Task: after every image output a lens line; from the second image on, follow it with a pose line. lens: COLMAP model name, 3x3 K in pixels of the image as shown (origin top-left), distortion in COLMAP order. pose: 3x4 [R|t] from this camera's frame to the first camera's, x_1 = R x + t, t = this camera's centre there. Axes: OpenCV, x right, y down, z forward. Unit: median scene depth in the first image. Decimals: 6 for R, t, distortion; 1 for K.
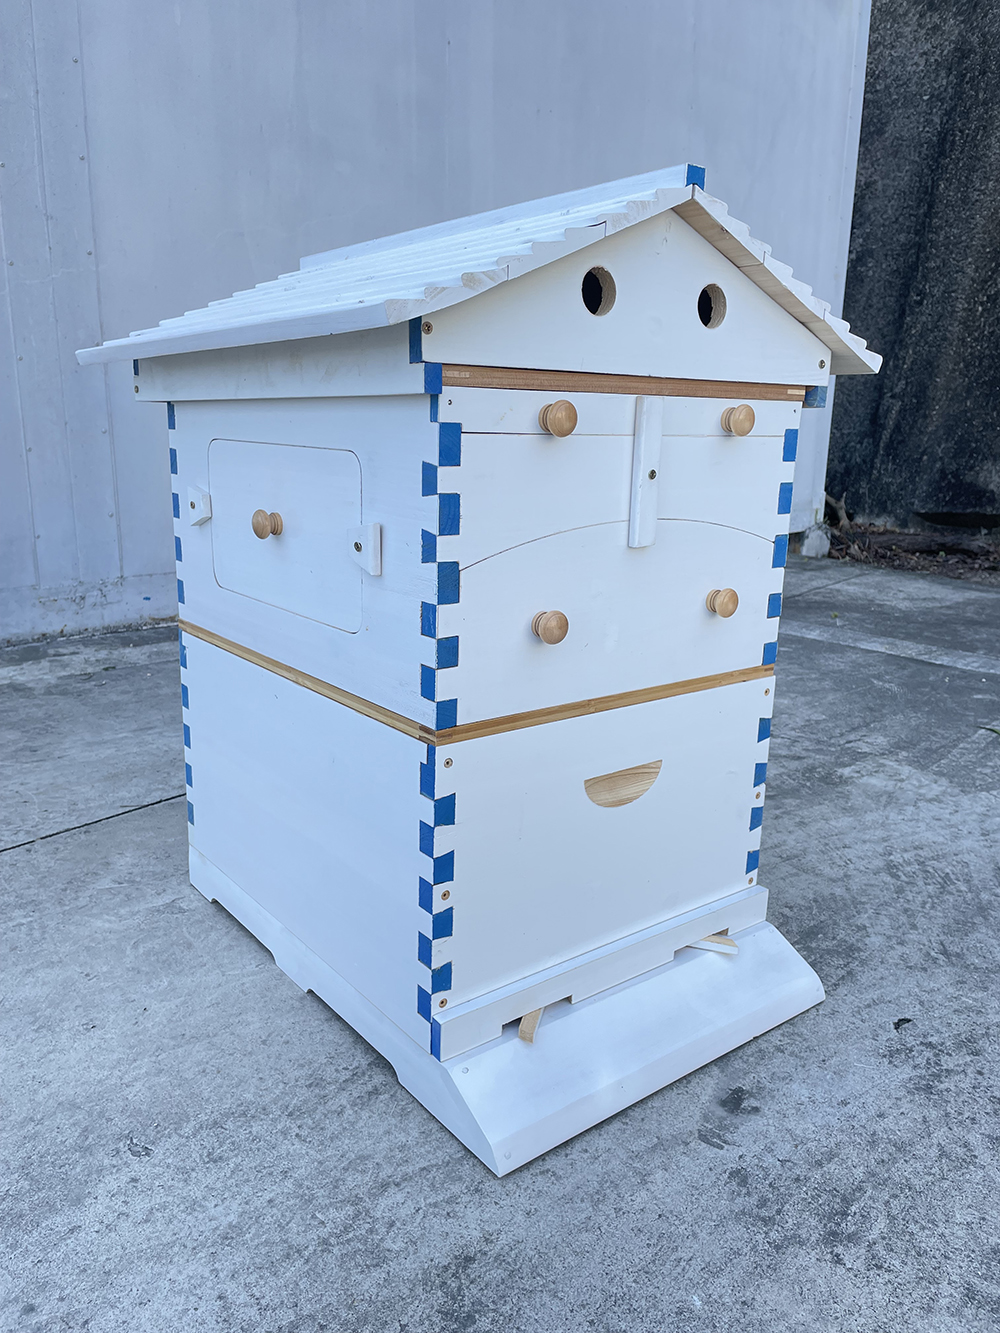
lens RADIAL K [[1008.2, 0, 496.8], [0, 1008.2, 665.9], [0, 0, 1]] dist [0.079266, -0.109627]
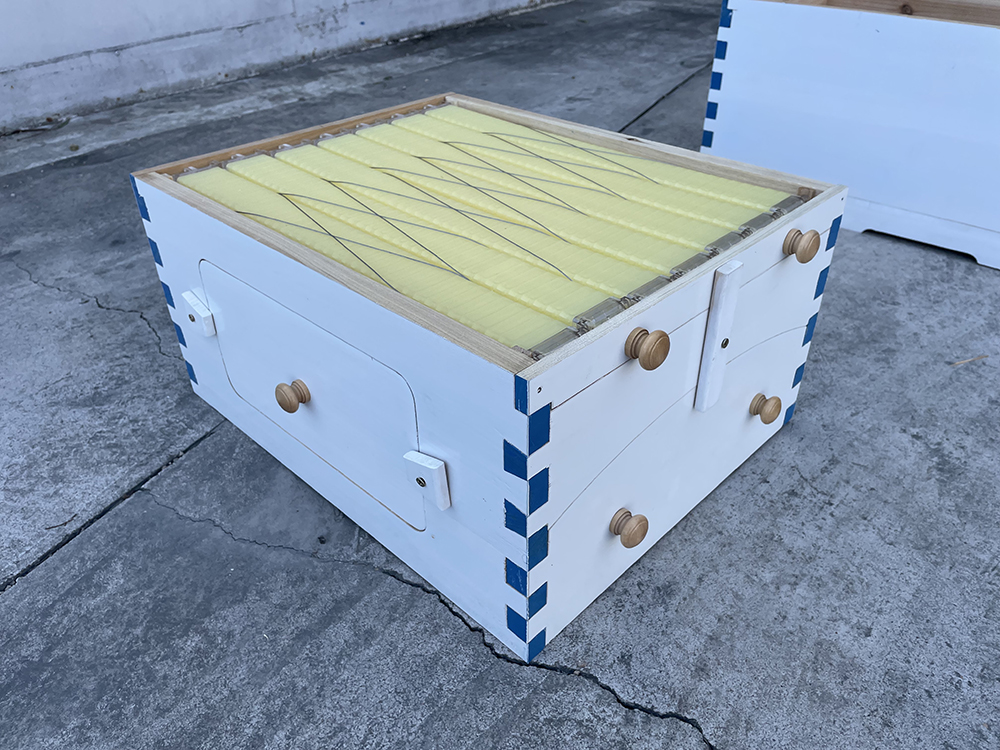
lens RADIAL K [[754.1, 0, 502.8], [0, 754.1, 381.5], [0, 0, 1]] dist [0.070379, -0.101971]
pose [[0.982282, -0.124166, 0.140377, -0.912834], [0.068727, 0.935508, 0.346555, 0.081636], [-0.174354, -0.330767, 0.927466, -0.094860]]
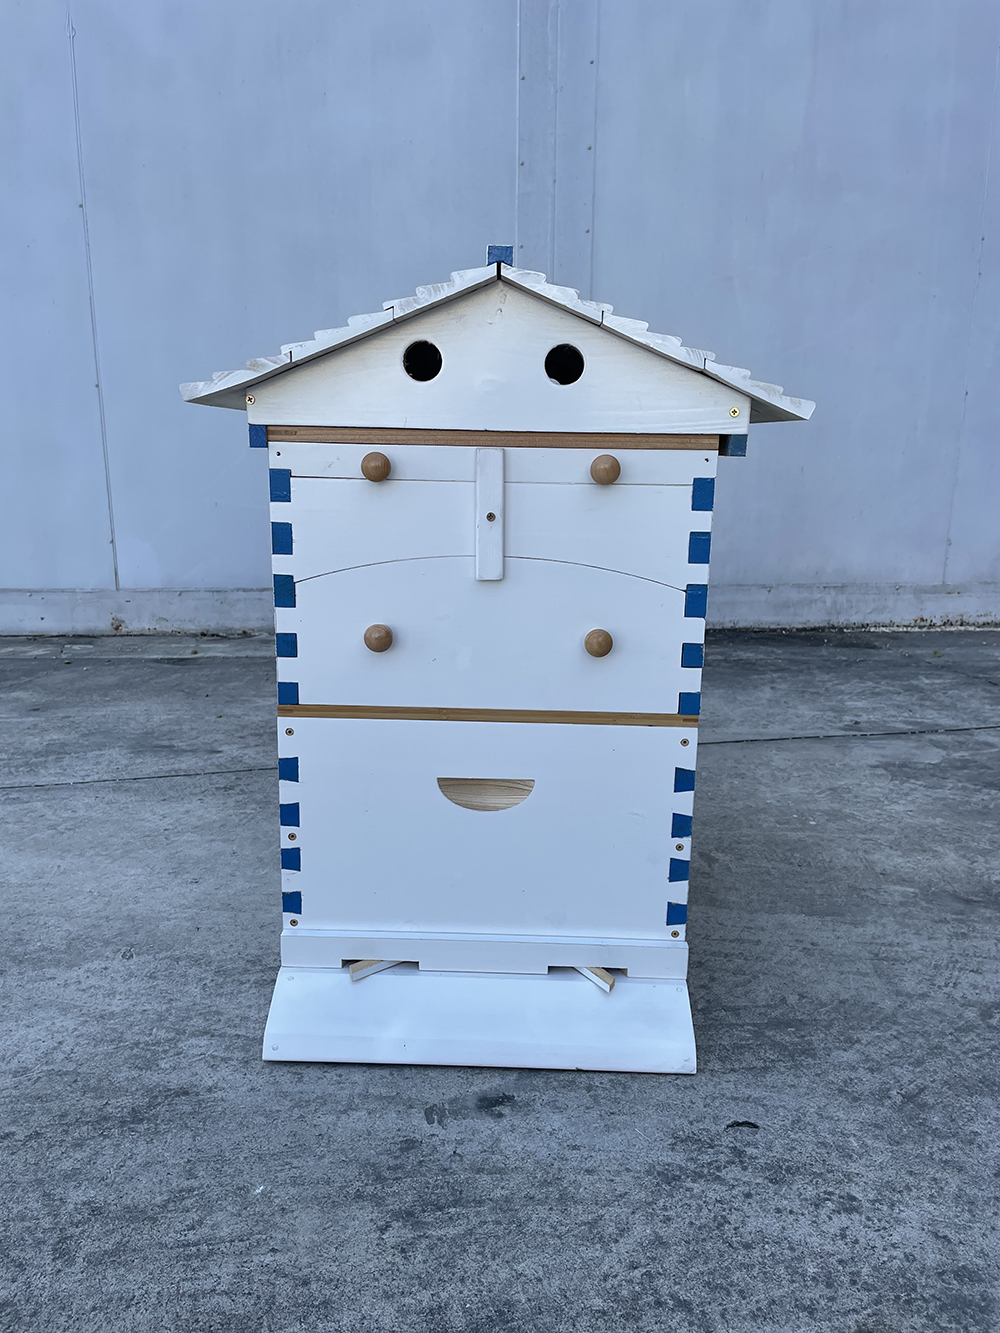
lens RADIAL K [[1006.5, 0, 500.1], [0, 1006.5, 661.9], [0, 0, 1]] dist [0.080081, -0.108458]
pose [[0.772151, 0.135385, -0.620849, 0.704376], [-0.150315, 0.988226, 0.028550, -0.050901], [0.617404, 0.071278, 0.783410, 0.115301]]
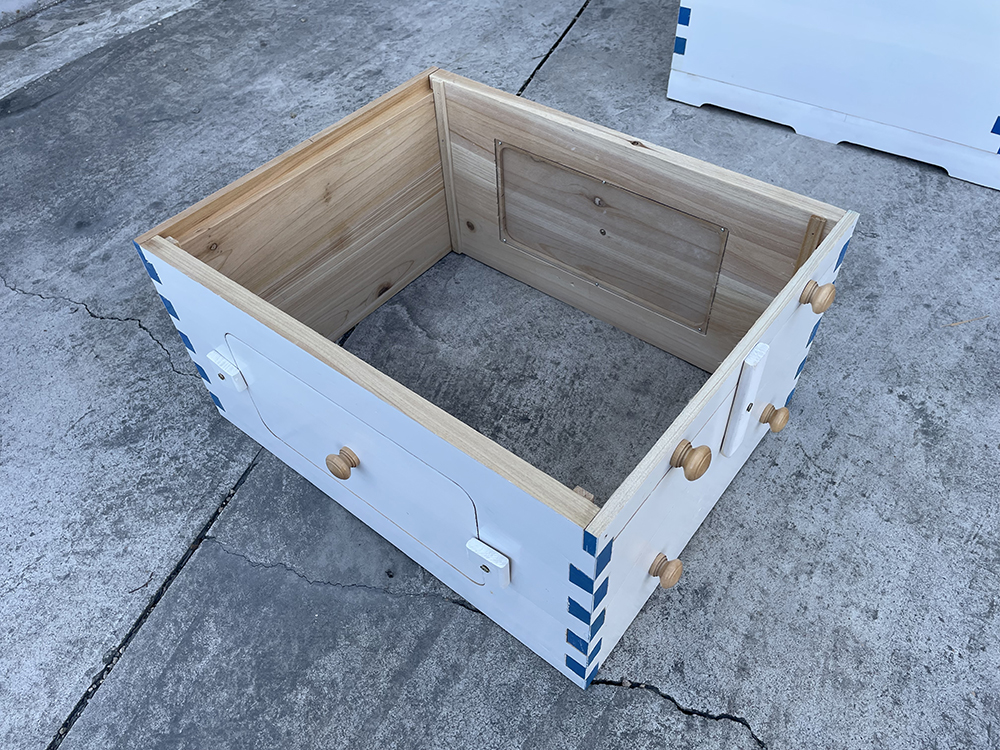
lens RADIAL K [[756.4, 0, 499.2], [0, 756.4, 373.0], [0, 0, 1]] dist [0.078023, -0.107926]
pose [[0.952379, -0.256736, 0.164498, -0.961495], [0.126332, 0.823247, 0.553448, -0.118310], [-0.277513, -0.506311, 0.816478, -0.030887]]
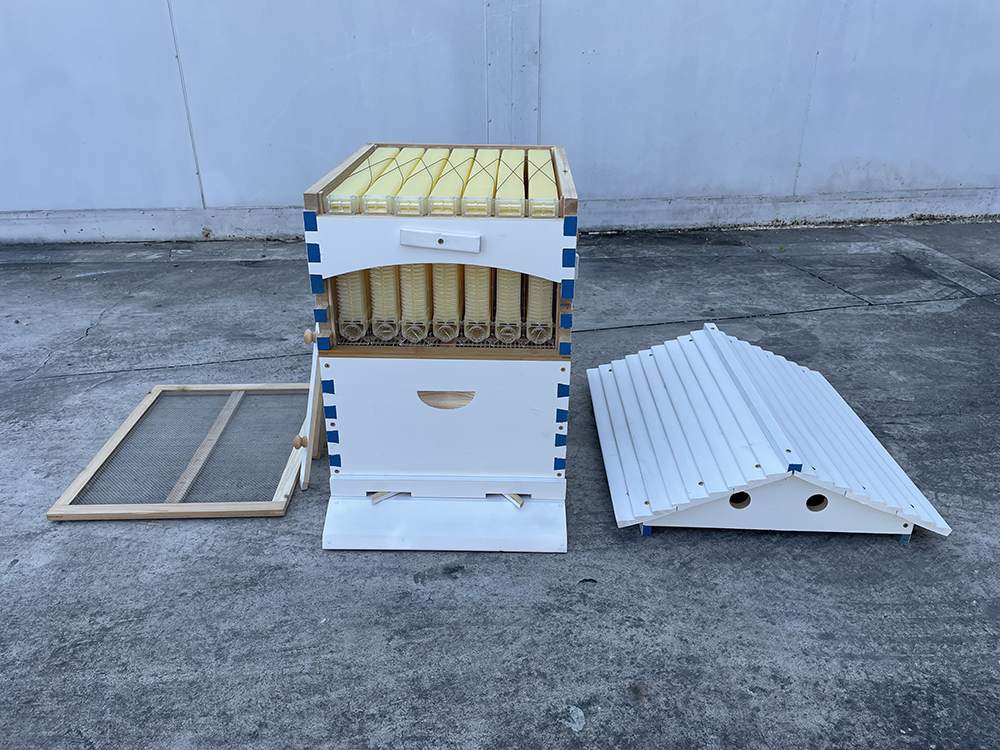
lens RADIAL K [[748.2, 0, 499.5], [0, 748.2, 361.3], [0, 0, 1]] dist [0.087850, -0.117744]
pose [[0.778941, 0.239001, -0.579767, 0.867316], [-0.140250, 0.967501, 0.210407, -0.223975], [0.611213, -0.082583, 0.787146, -0.025171]]
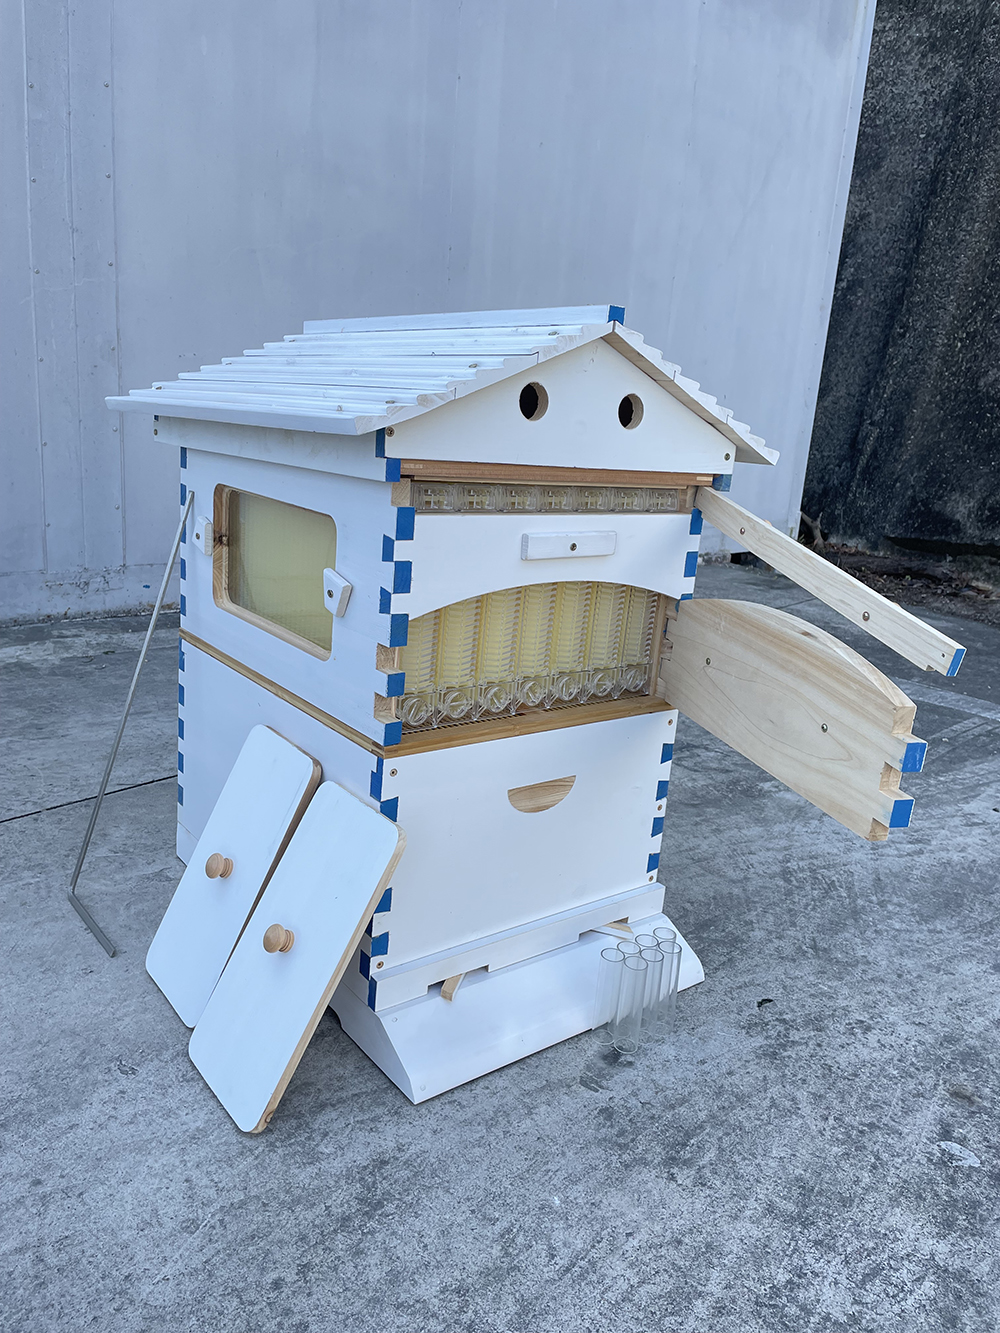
lens RADIAL K [[1006.9, 0, 503.2], [0, 1006.9, 658.8], [0, 0, 1]] dist [0.080390, -0.108625]
pose [[0.998364, 0.055178, 0.014993, 0.045993], [-0.055267, 0.998456, 0.005629, -0.043247], [-0.014659, -0.006449, 0.999872, -0.185593]]
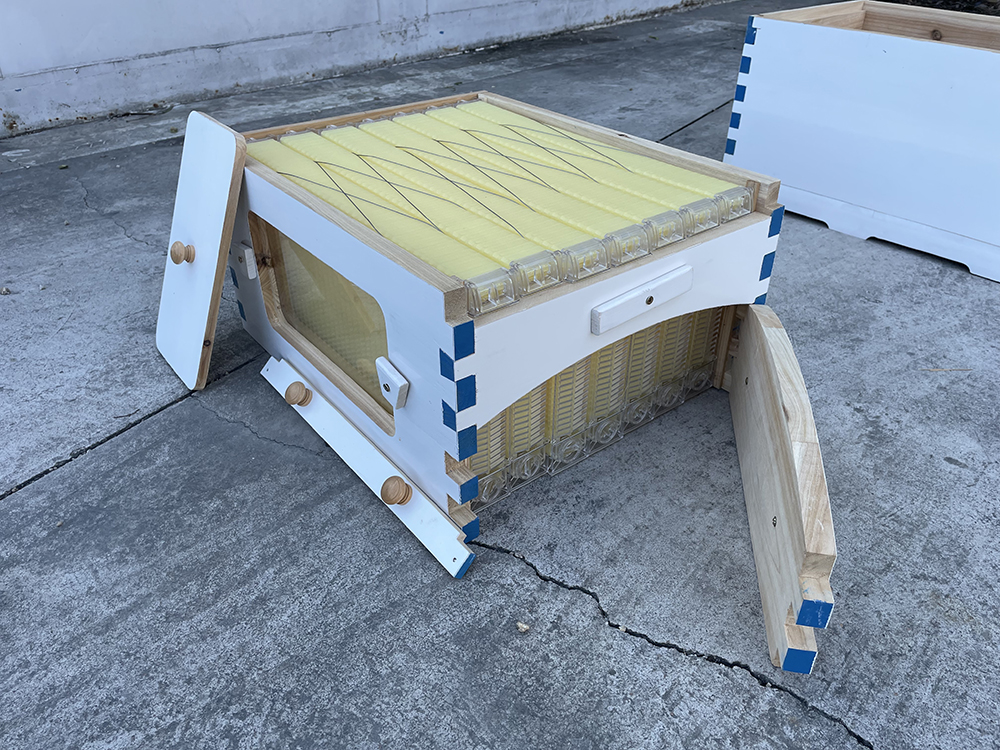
lens RADIAL K [[756.3, 0, 500.3], [0, 756.3, 371.5], [0, 0, 1]] dist [0.079266, -0.109627]
pose [[0.997972, -0.043546, 0.046427, -0.843582], [0.026716, 0.948571, 0.315435, 0.104776], [-0.057775, -0.313555, 0.947811, -0.250627]]
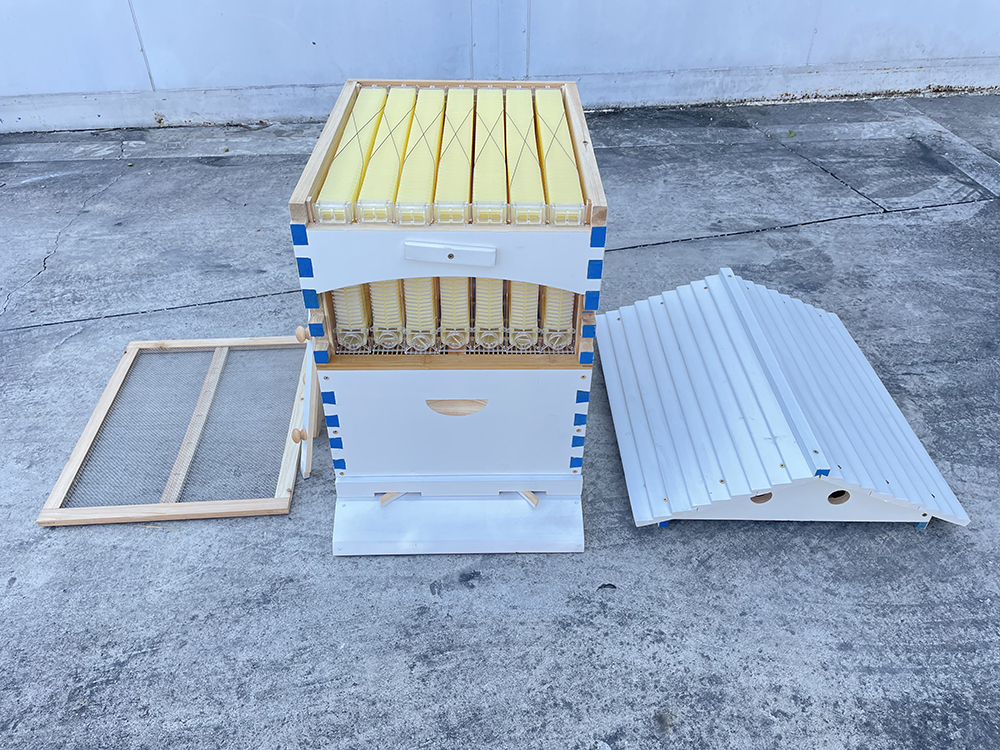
lens RADIAL K [[753.8, 0, 503.4], [0, 753.8, 366.1], [0, 0, 1]] dist [0.088155, -0.117823]
pose [[0.802838, 0.352186, -0.481058, 0.691677], [-0.134721, 0.893172, 0.429062, -0.448736], [0.580777, -0.279659, 0.764519, 0.062177]]
